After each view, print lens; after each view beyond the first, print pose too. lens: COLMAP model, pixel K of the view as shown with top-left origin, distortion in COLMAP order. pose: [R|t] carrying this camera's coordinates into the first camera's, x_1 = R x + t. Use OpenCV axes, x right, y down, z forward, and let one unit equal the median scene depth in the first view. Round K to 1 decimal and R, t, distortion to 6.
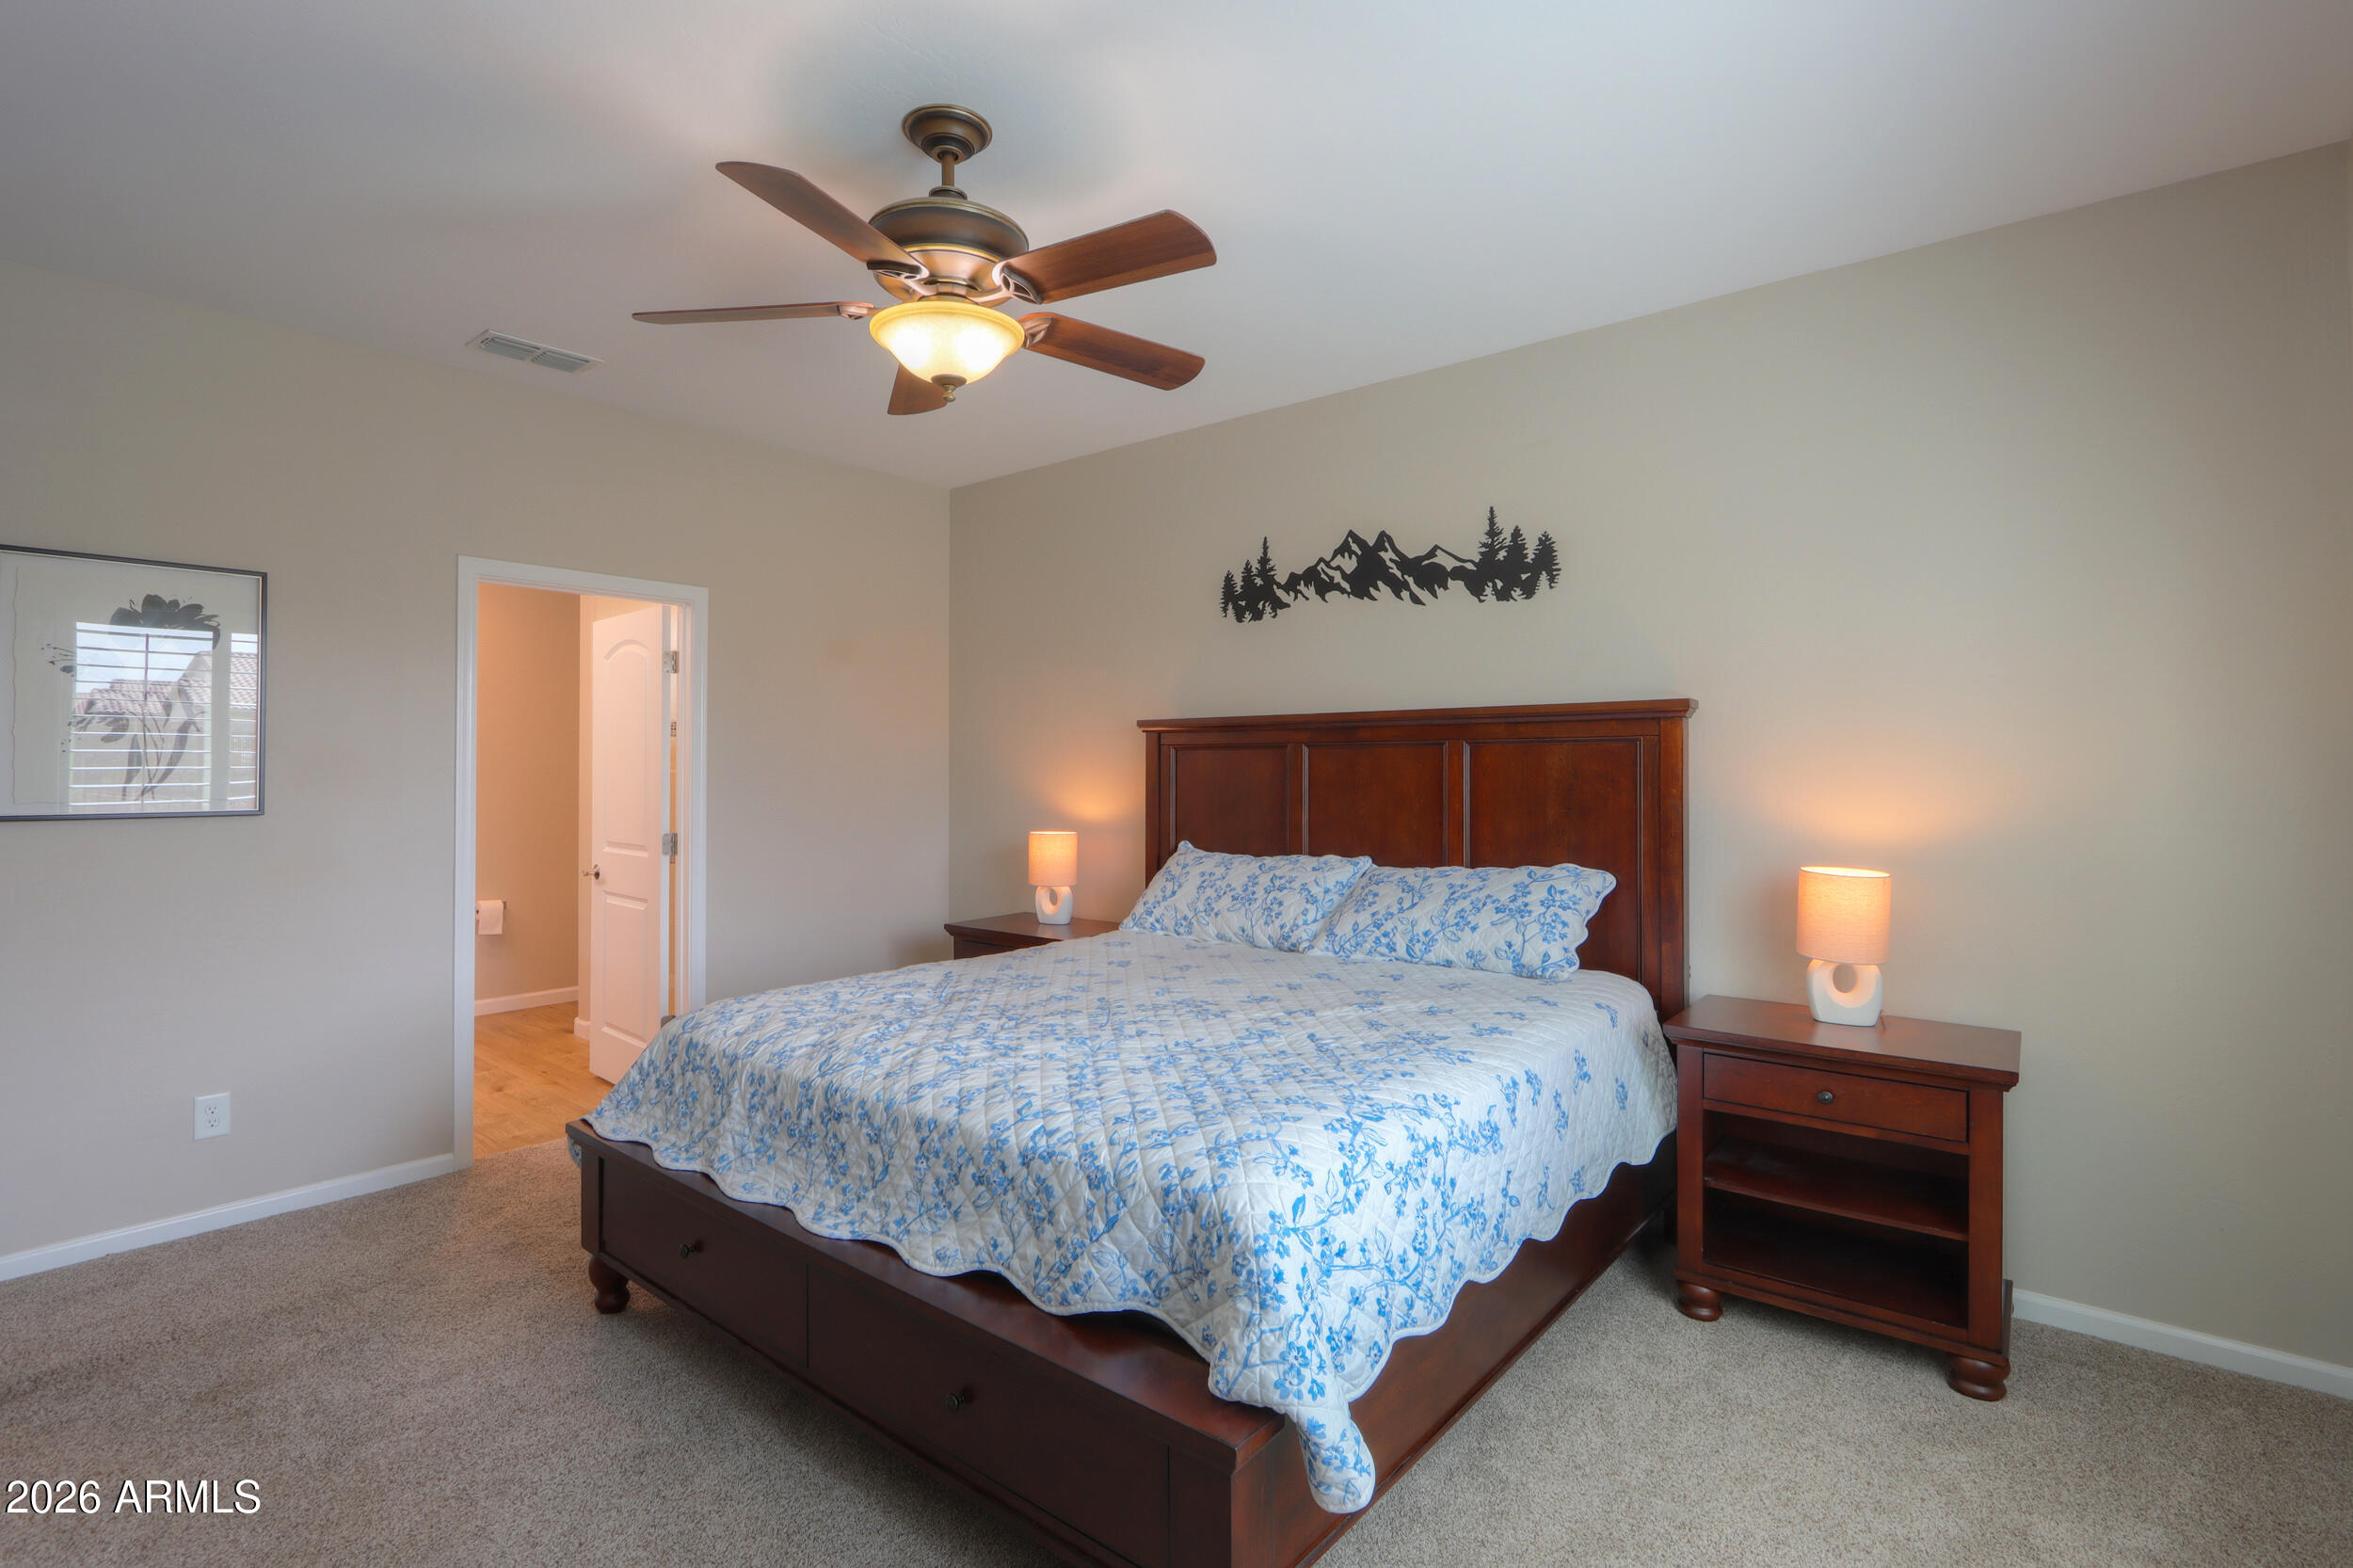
lens RADIAL K [[1110.4, 0, 1187.7], [0, 1110.4, 769.4], [0, 0, 1]] dist [-0.016490, 0.000571]
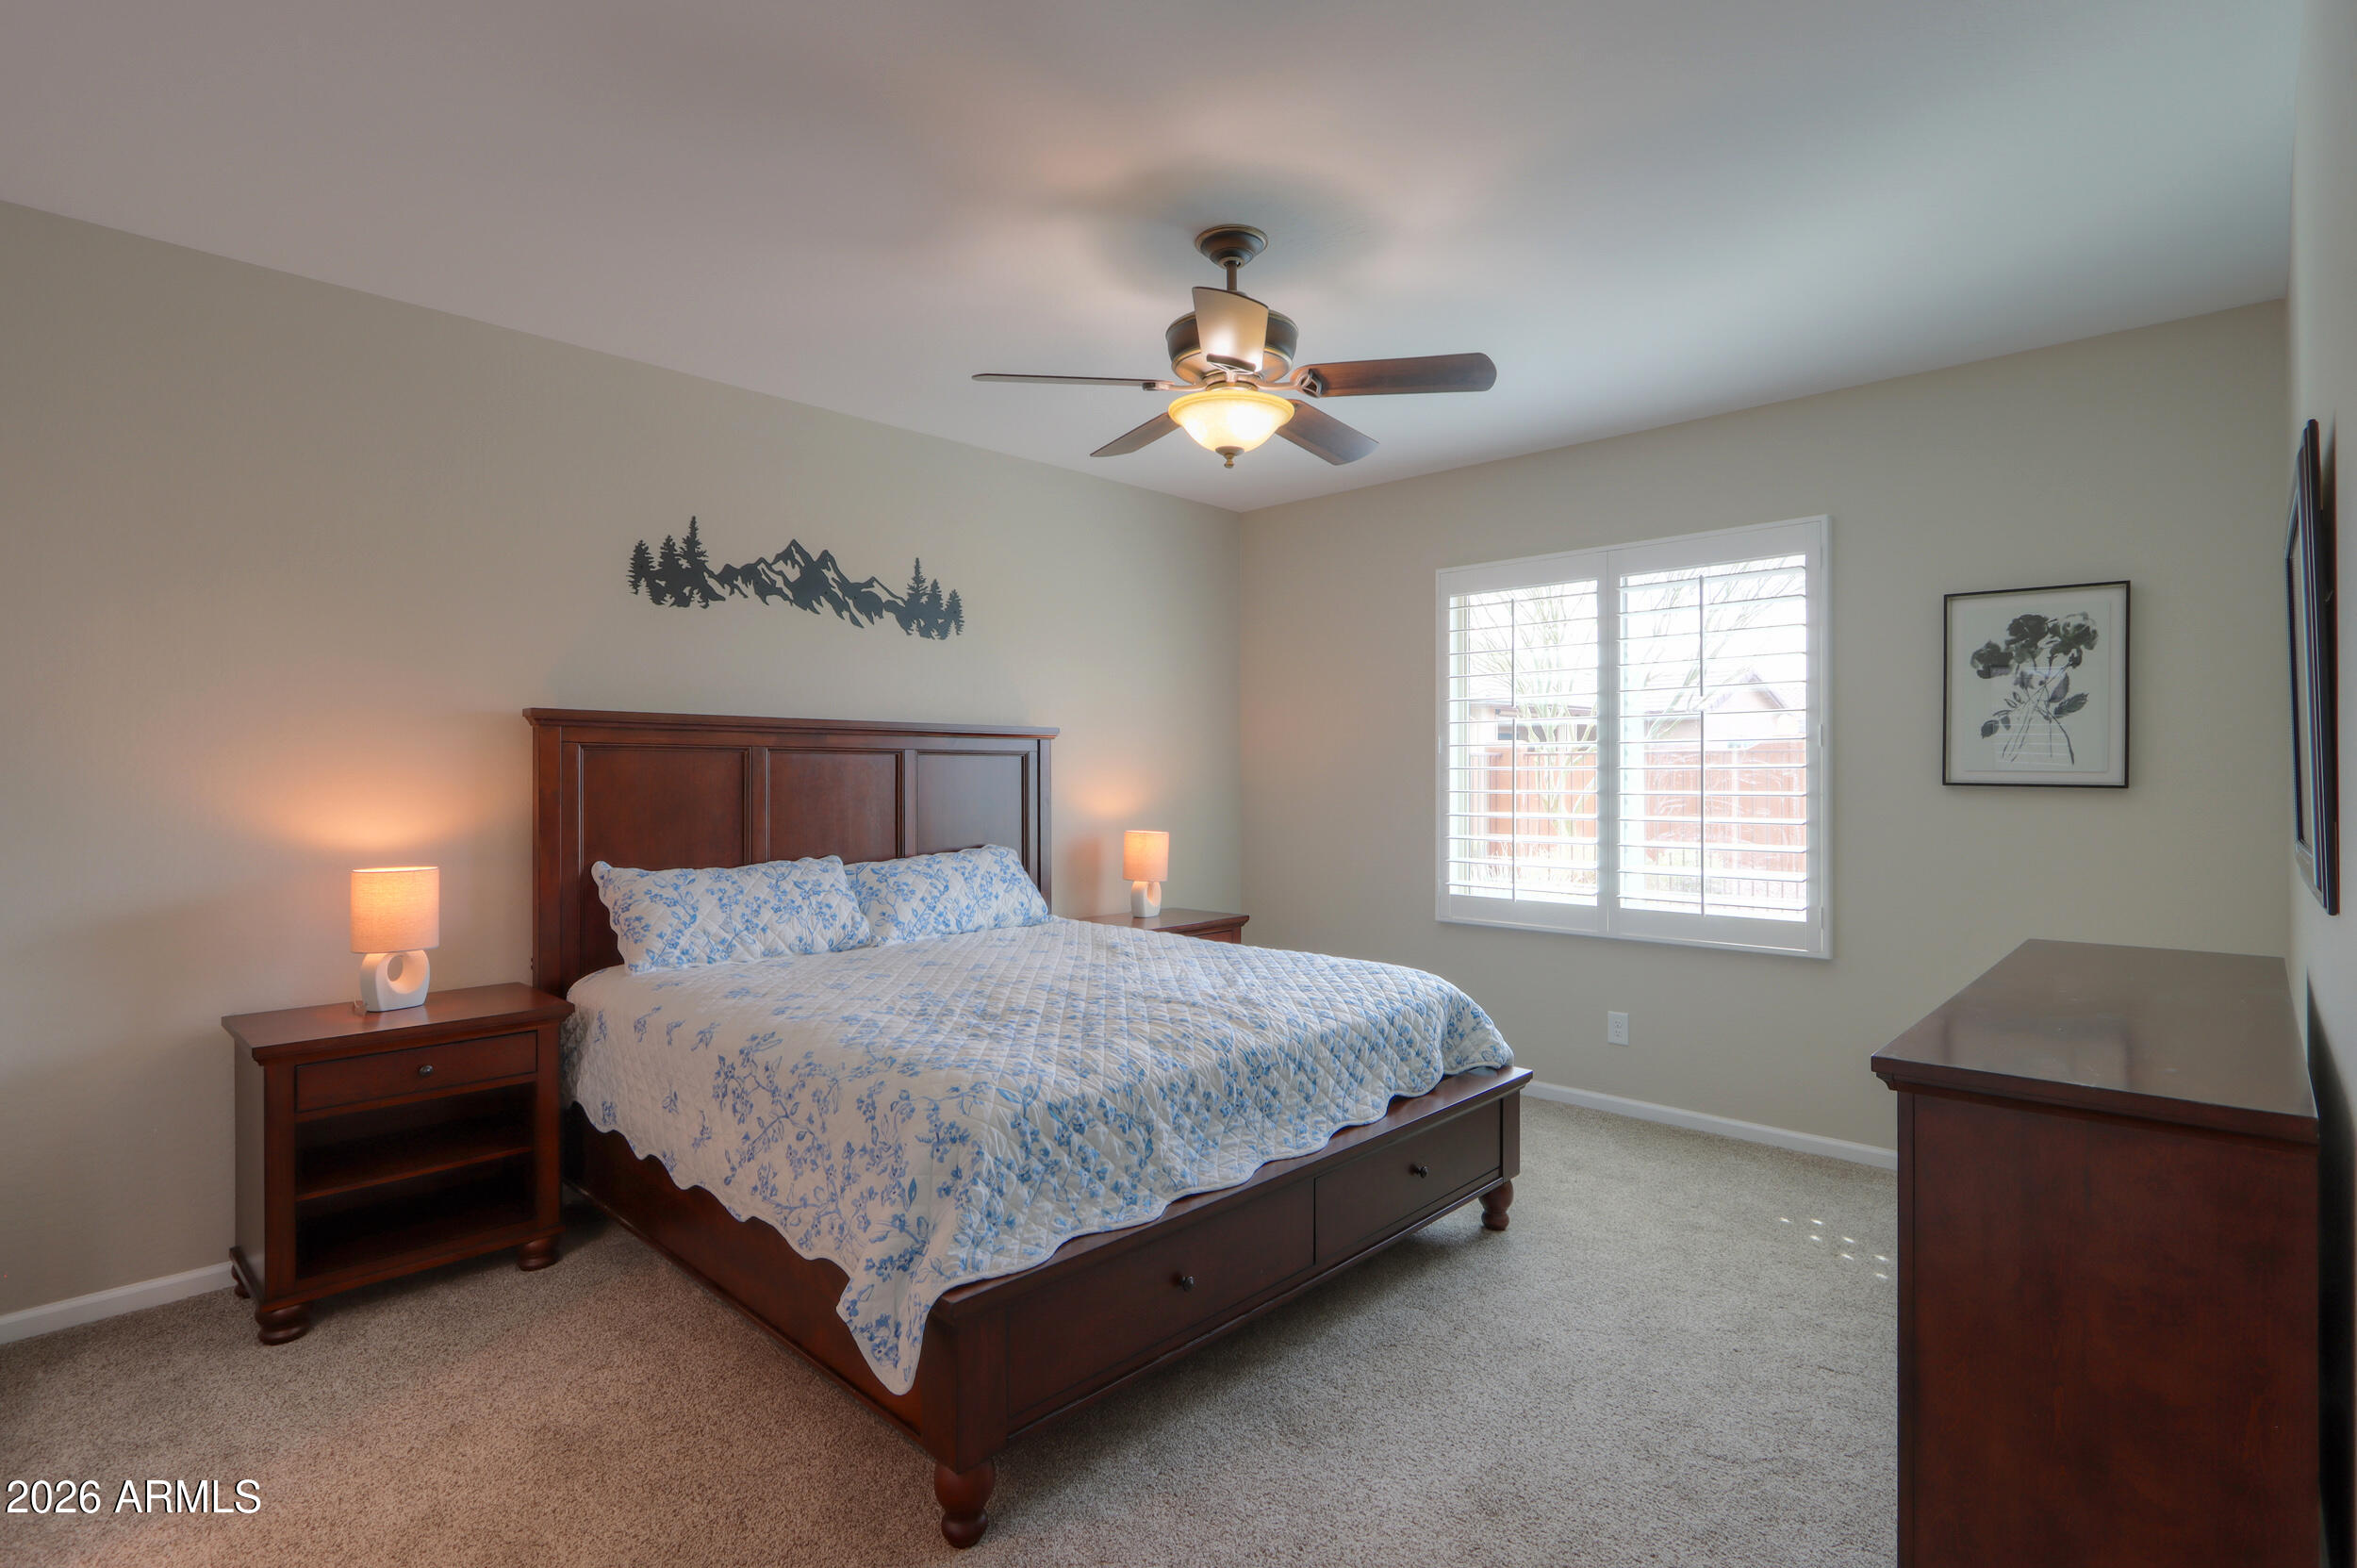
lens RADIAL K [[1112.3, 0, 1189.7], [0, 1112.3, 769.4], [0, 0, 1]] dist [-0.016490, 0.000571]
pose [[0.085314, 0.005212, 0.996340, -0.865999], [-0.002033, 0.999985, -0.005057, 0.000425], [-0.996352, -0.001594, 0.085324, 0.566412]]
